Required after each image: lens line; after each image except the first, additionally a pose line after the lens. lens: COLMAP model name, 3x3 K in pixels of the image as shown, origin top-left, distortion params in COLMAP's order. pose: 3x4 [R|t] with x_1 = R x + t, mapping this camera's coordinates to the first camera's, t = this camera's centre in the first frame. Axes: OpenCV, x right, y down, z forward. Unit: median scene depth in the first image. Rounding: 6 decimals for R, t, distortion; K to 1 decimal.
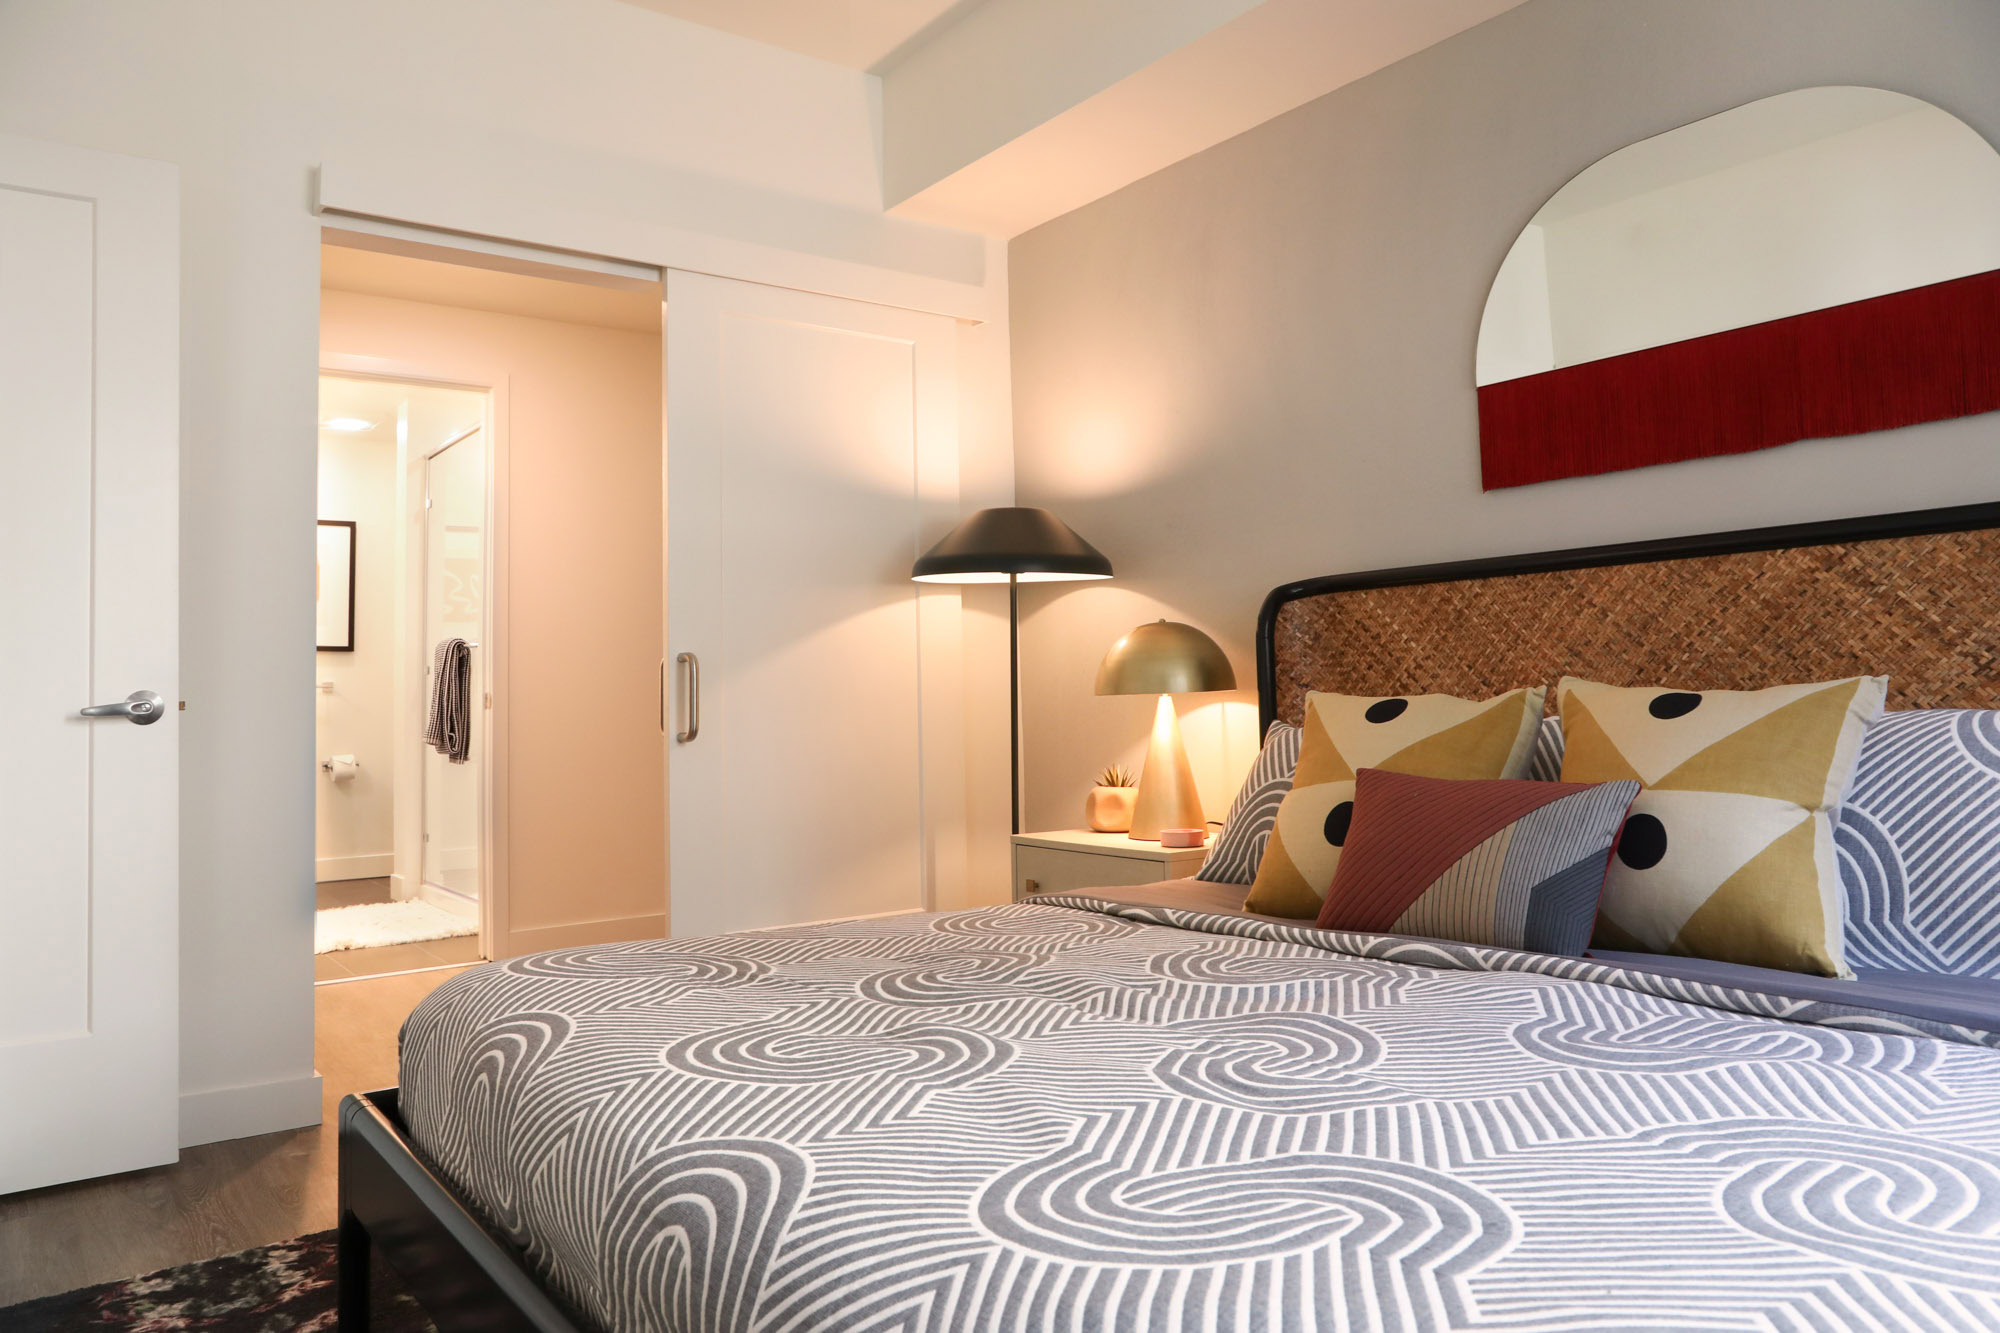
lens RADIAL K [[1369.7, 0, 1000.3], [0, 1369.7, 658.0], [0, 0, 1]] dist [-0.049485, -0.000313]
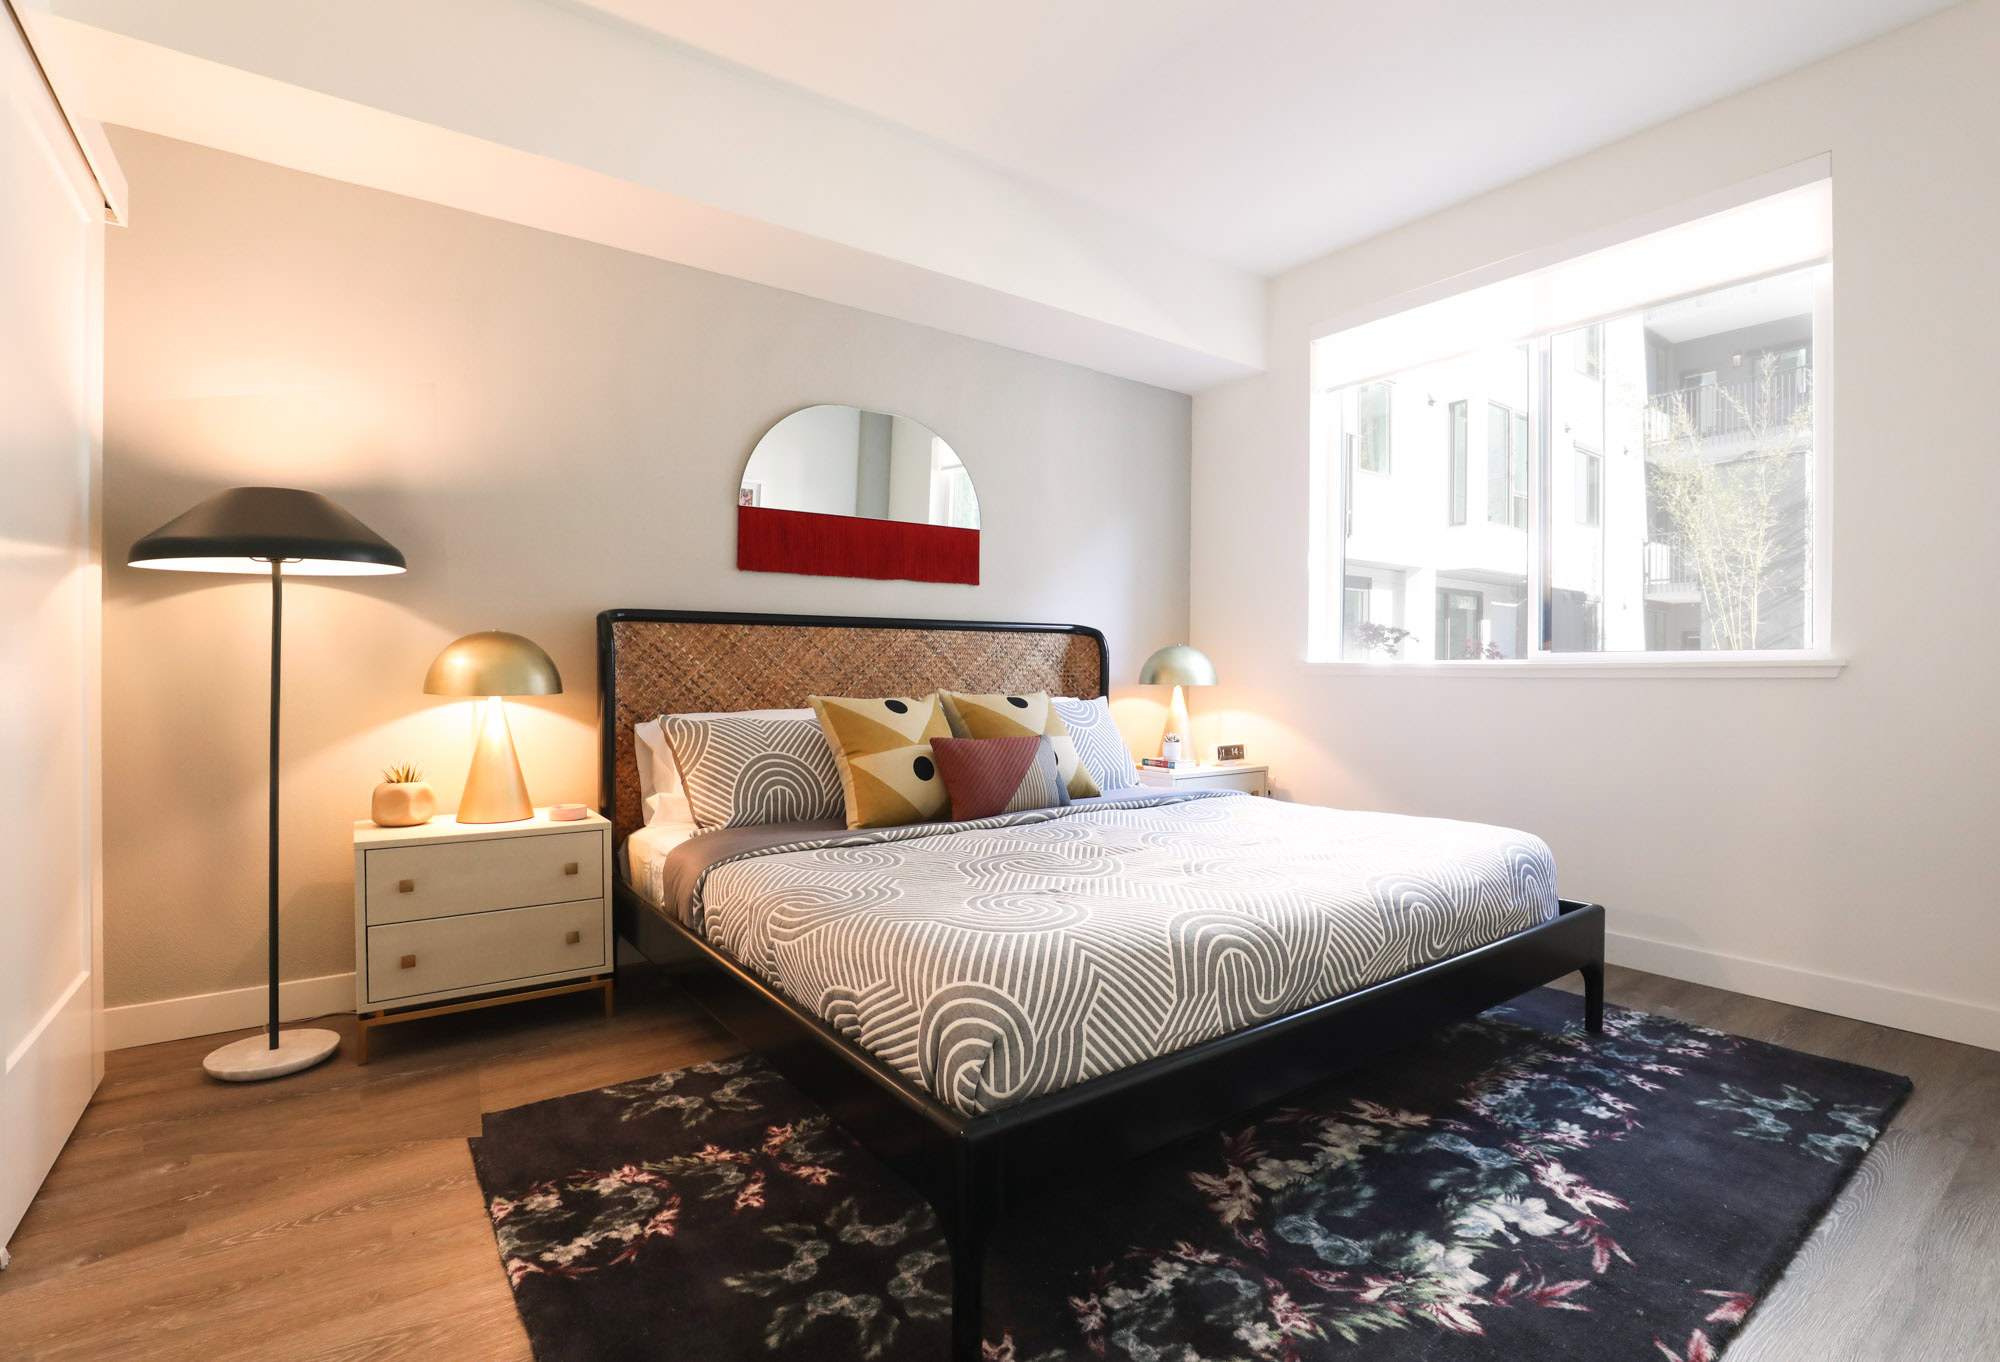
lens RADIAL K [[939.6, 0, 1010.2], [0, 939.6, 688.9], [0, 0, 1]] dist [-0.034873, 0.000628]
pose [[0.022482, -0.000875, 0.999747, -0.907390], [-0.034944, 0.999388, 0.001661, 0.007197], [-0.999136, -0.034972, 0.022437, 0.767581]]
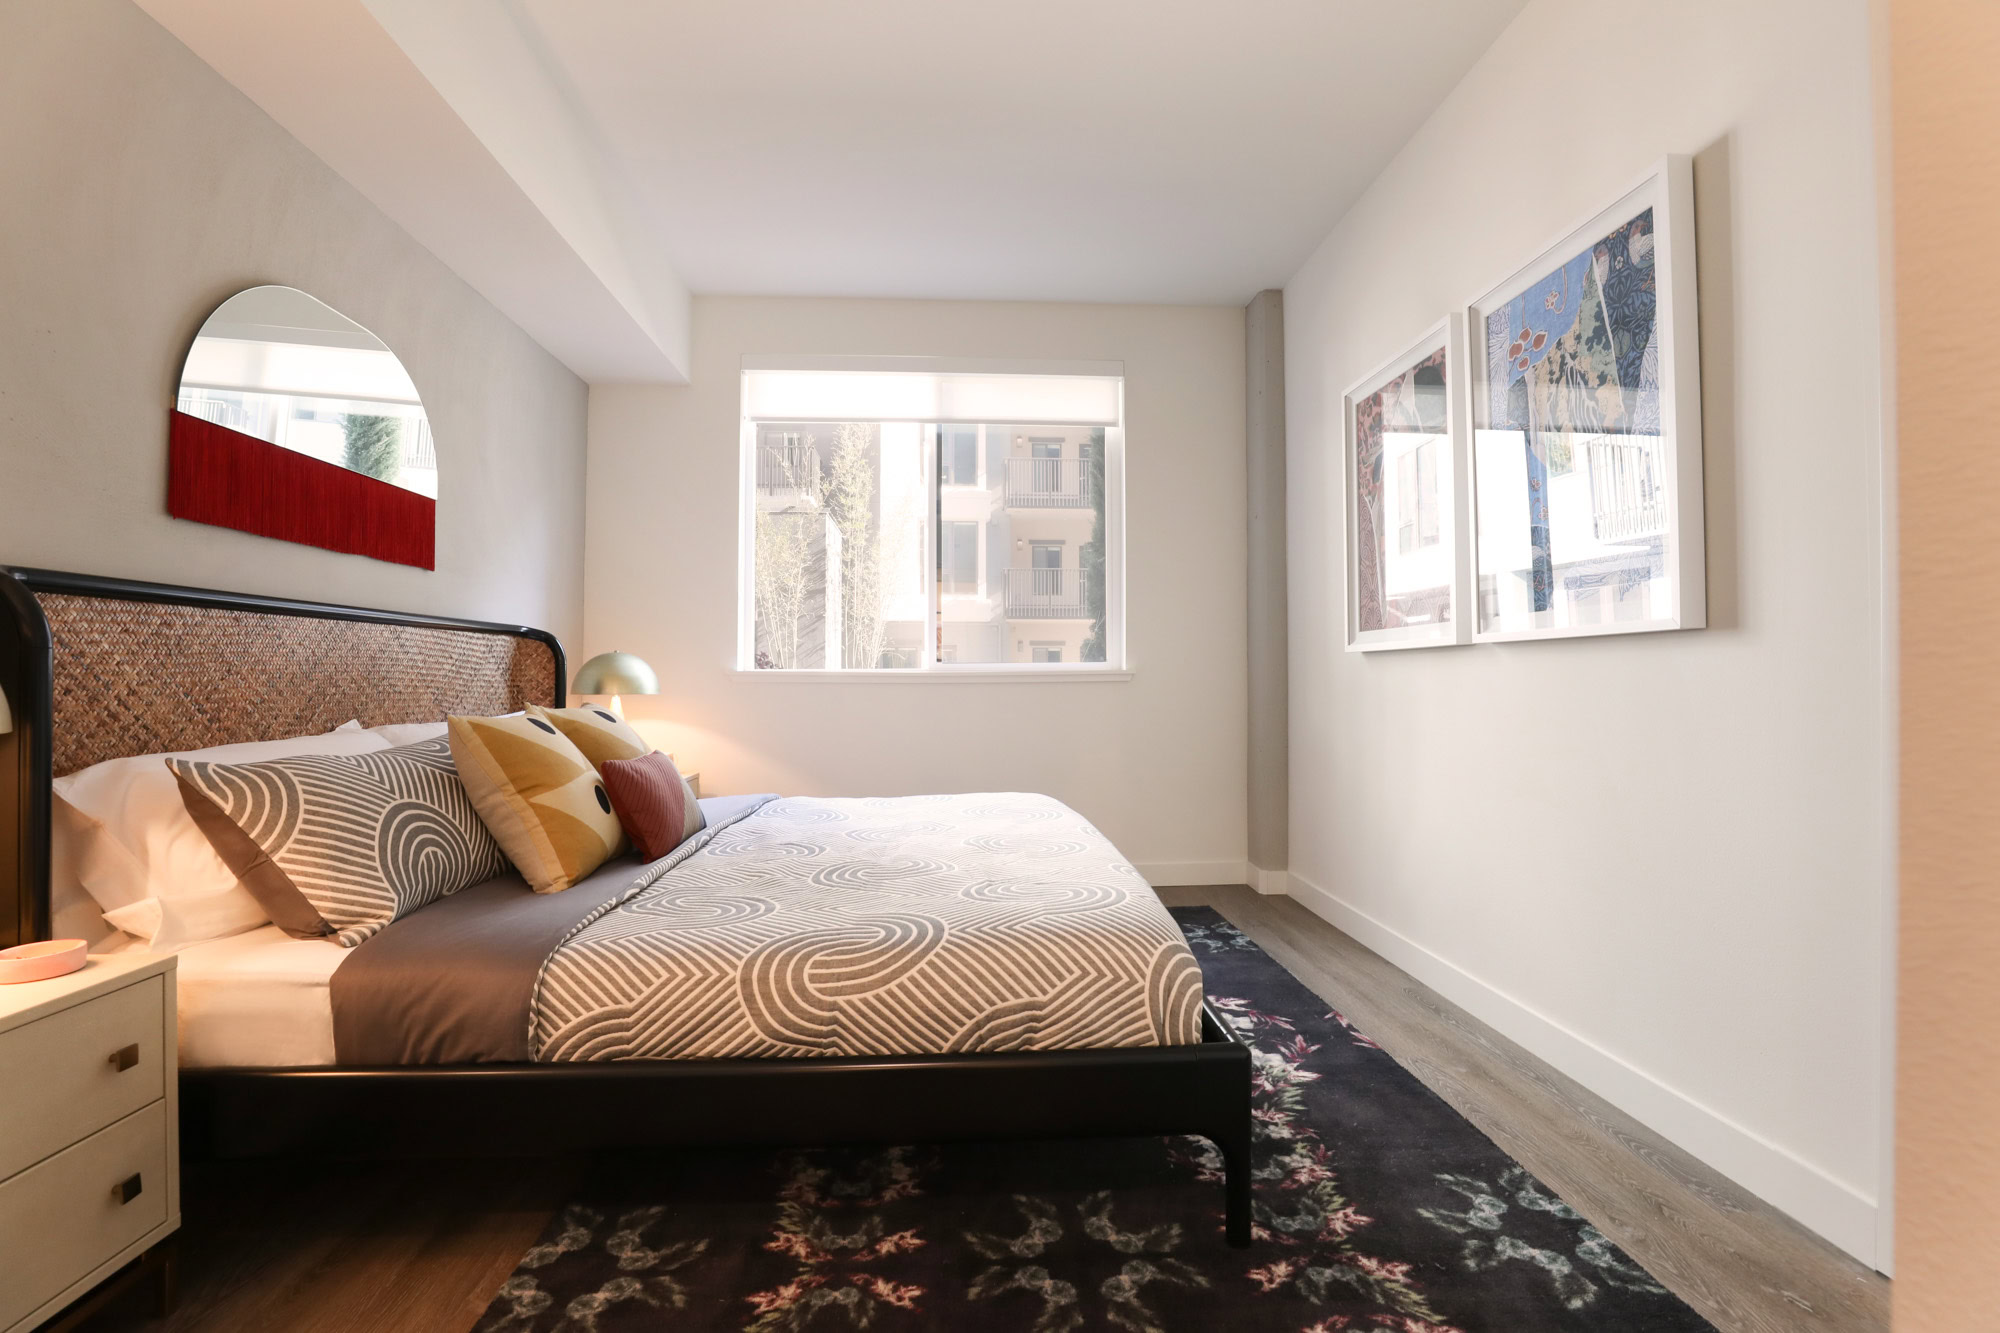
lens RADIAL K [[920.0, 0, 998.9], [0, 920.0, 671.4], [0, 0, 1]] dist [-0.027363, 0.000451]
pose [[-0.827945, 0.024272, 0.560284, -0.606205], [-0.000196, 0.999050, -0.043570, 0.021658], [-0.560809, -0.036183, -0.827154, 1.429853]]
